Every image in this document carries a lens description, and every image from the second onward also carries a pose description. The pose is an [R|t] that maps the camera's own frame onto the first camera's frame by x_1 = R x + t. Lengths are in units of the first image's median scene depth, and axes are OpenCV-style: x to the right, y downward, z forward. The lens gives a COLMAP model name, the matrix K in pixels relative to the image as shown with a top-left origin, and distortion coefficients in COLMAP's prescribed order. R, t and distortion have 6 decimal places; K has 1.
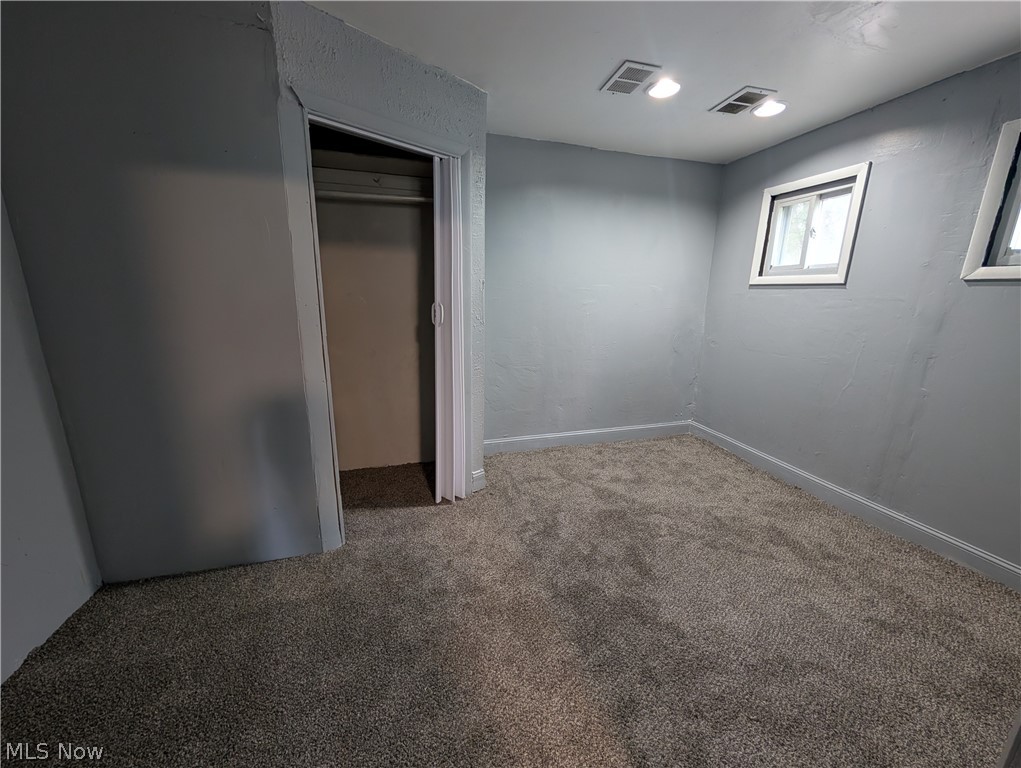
lens RADIAL K [[388.4, 0, 512.7], [0, 388.4, 385.8], [0, 0, 1]] dist [0.000627, -0.000031]
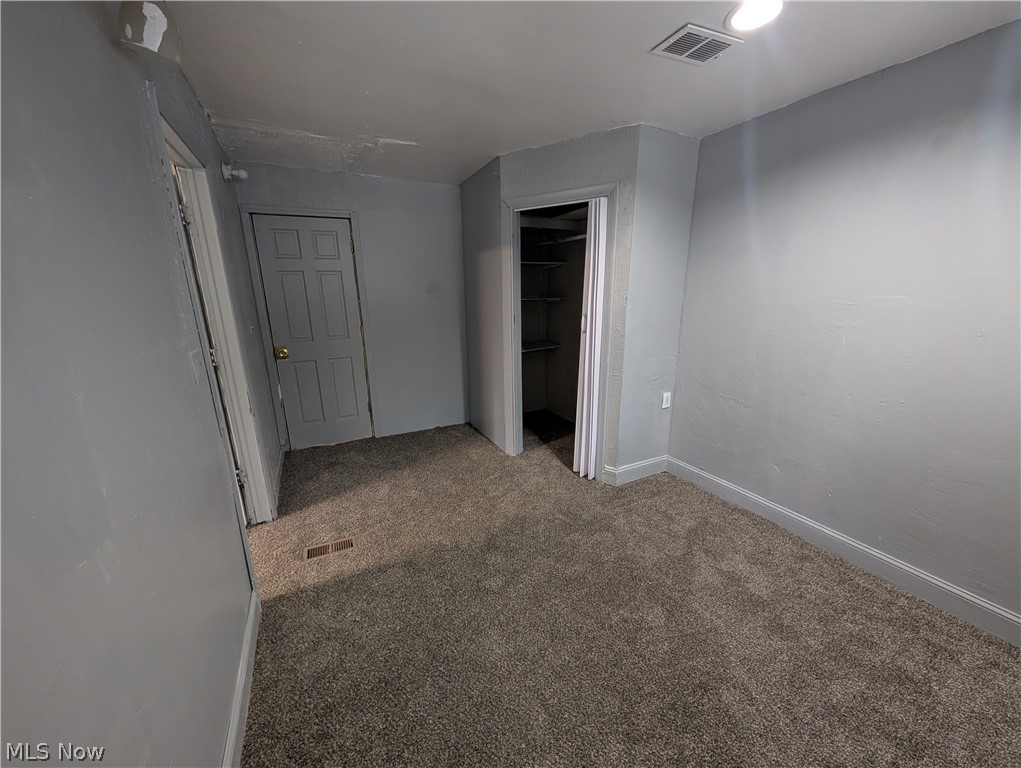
lens RADIAL K [[388.4, 0, 512.7], [0, 388.4, 385.8], [0, 0, 1]] dist [0.000627, -0.000031]
pose [[0.183127, 0.219983, -0.958161, 0.837235], [-0.217096, 0.959630, 0.178828, -0.135214], [0.958819, 0.175264, 0.223491, 0.433015]]
